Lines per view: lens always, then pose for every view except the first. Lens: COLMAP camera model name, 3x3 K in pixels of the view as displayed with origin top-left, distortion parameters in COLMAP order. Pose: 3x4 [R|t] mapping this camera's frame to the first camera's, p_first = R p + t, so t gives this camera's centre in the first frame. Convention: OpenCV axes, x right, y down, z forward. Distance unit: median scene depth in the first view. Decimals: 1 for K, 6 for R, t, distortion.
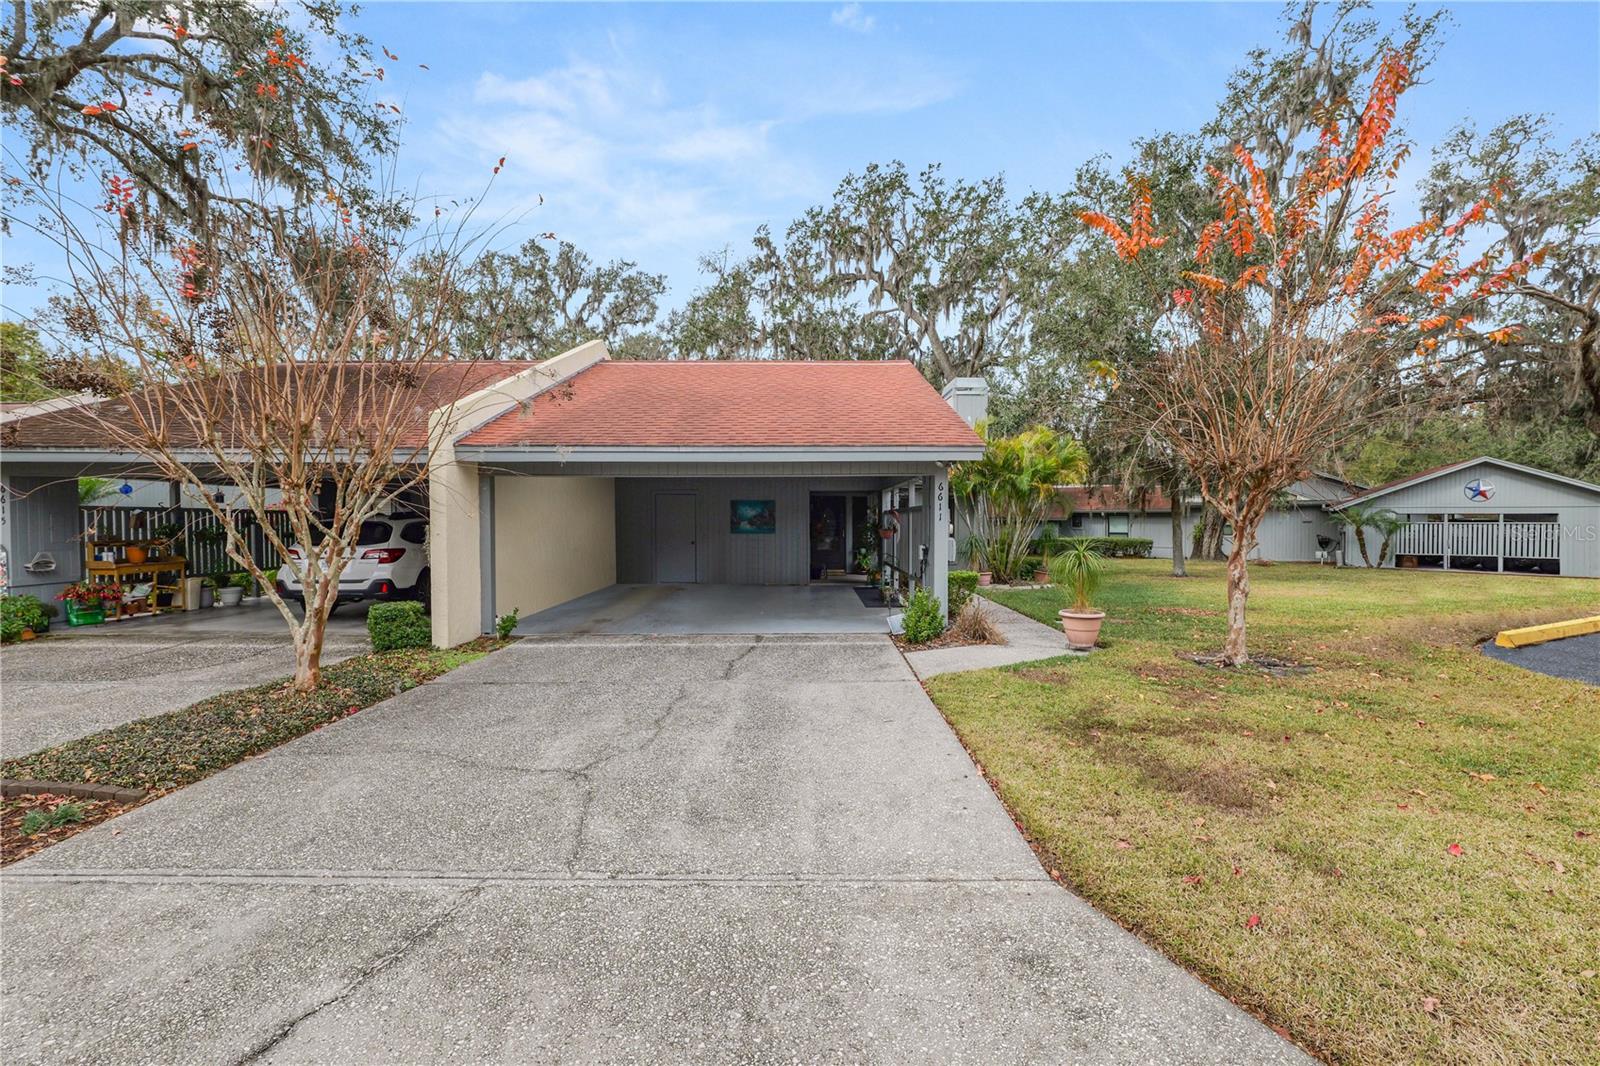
lens RADIAL K [[649.9, 0, 800.8], [0, 649.9, 529.0], [0, 0, 1]] dist [-0.014985, 0.000909]
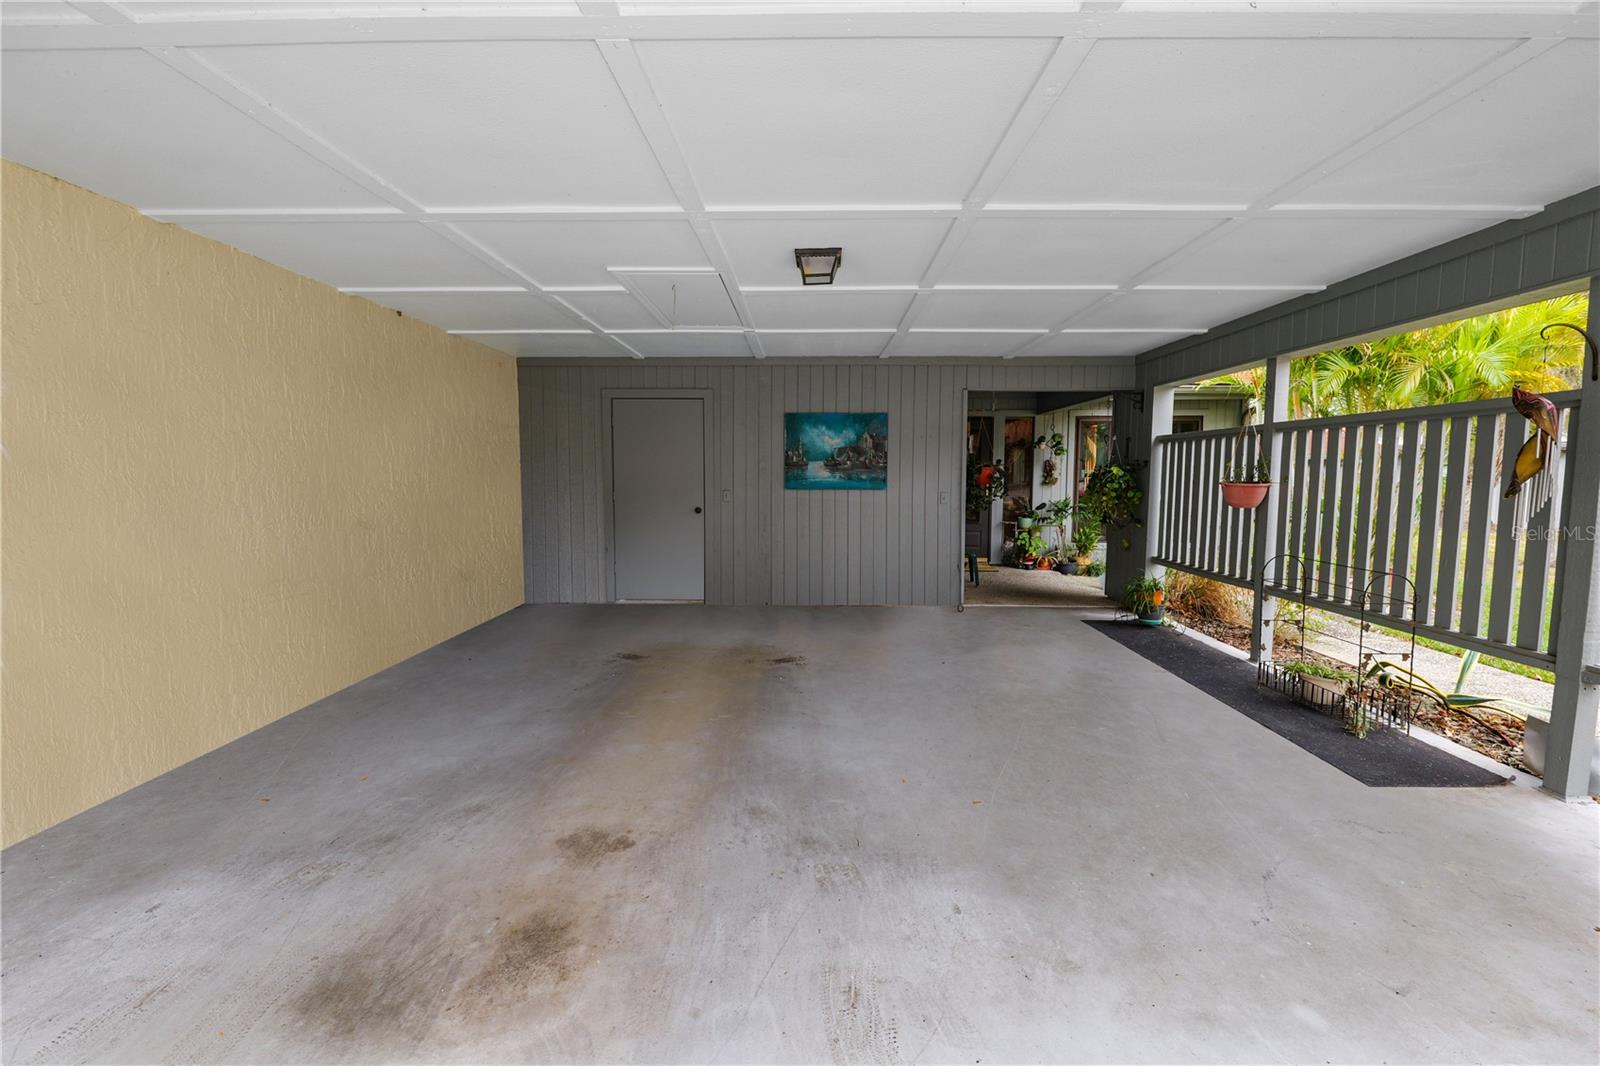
lens RADIAL K [[649.9, 0, 800.8], [0, 649.9, 529.0], [0, 0, 1]] dist [-0.014985, 0.000909]
pose [[0.999779, 0.005534, -0.020302, -0.087844], [-0.004037, 0.997323, 0.073015, 0.001566], [0.020651, -0.072917, 0.997124, 0.564068]]
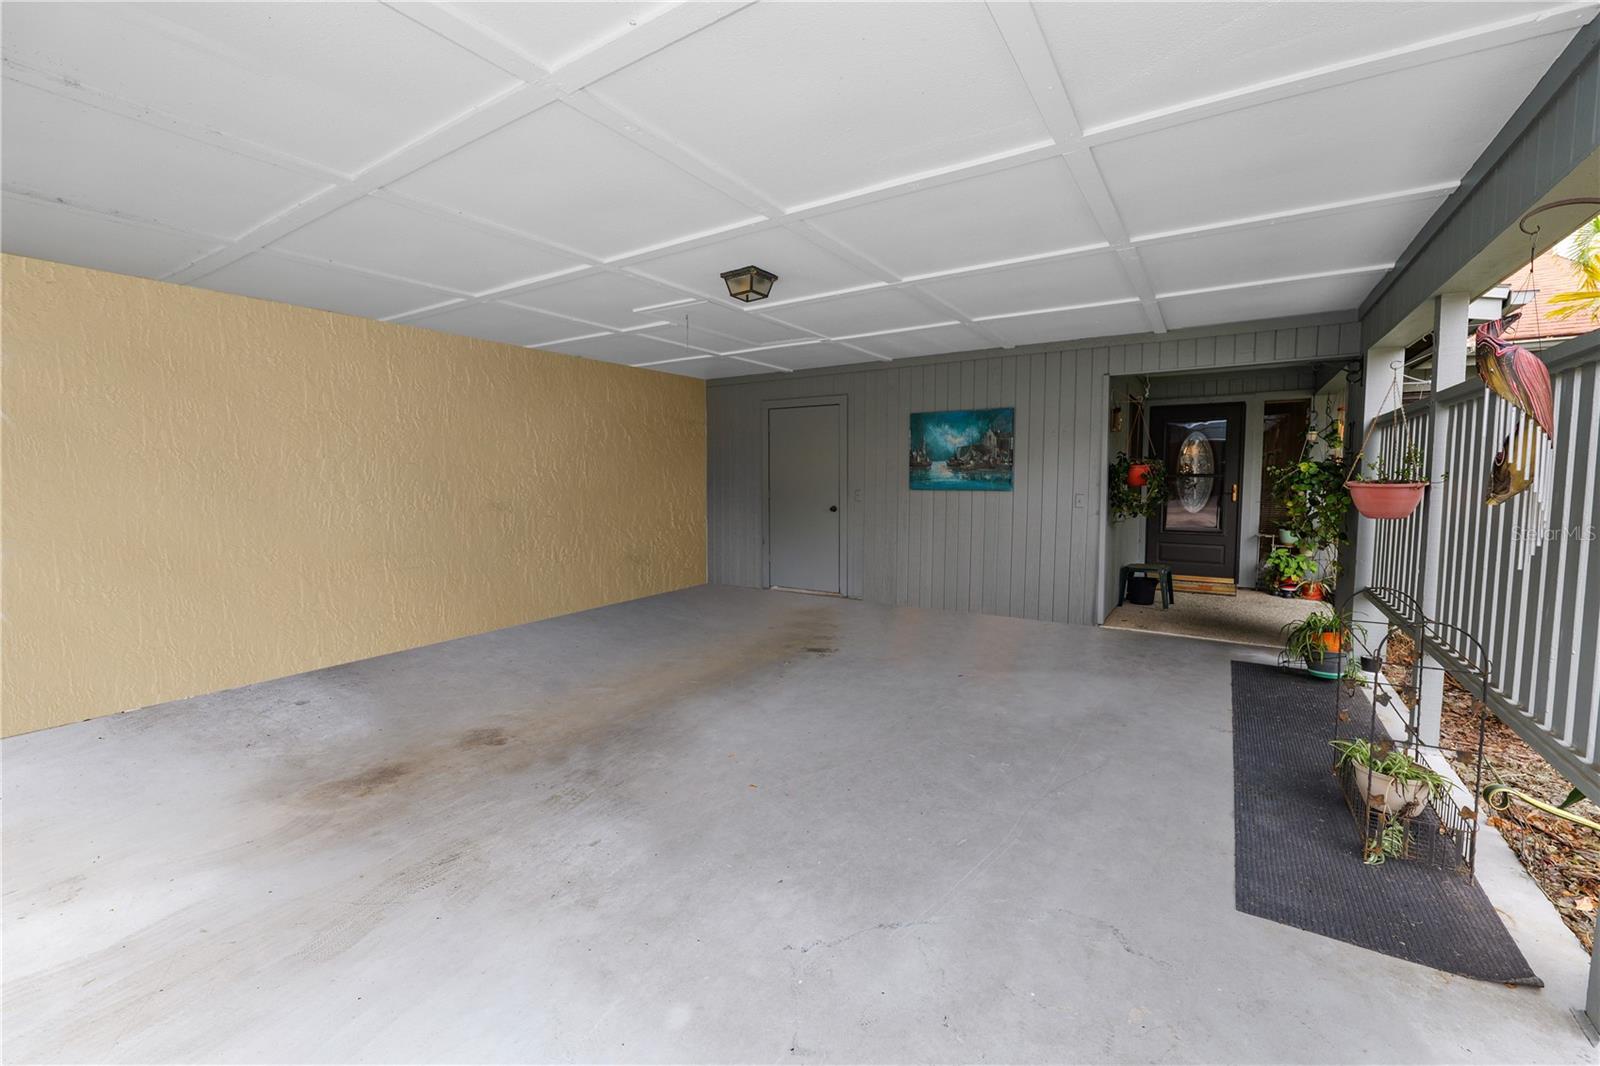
lens RADIAL K [[649.9, 0, 800.8], [0, 649.9, 529.0], [0, 0, 1]] dist [-0.014985, 0.000909]
pose [[0.837370, 0.043878, -0.544873, 0.070057], [-0.005889, 0.997439, 0.071274, 0.002511], [0.546605, -0.056474, 0.835484, 0.593990]]
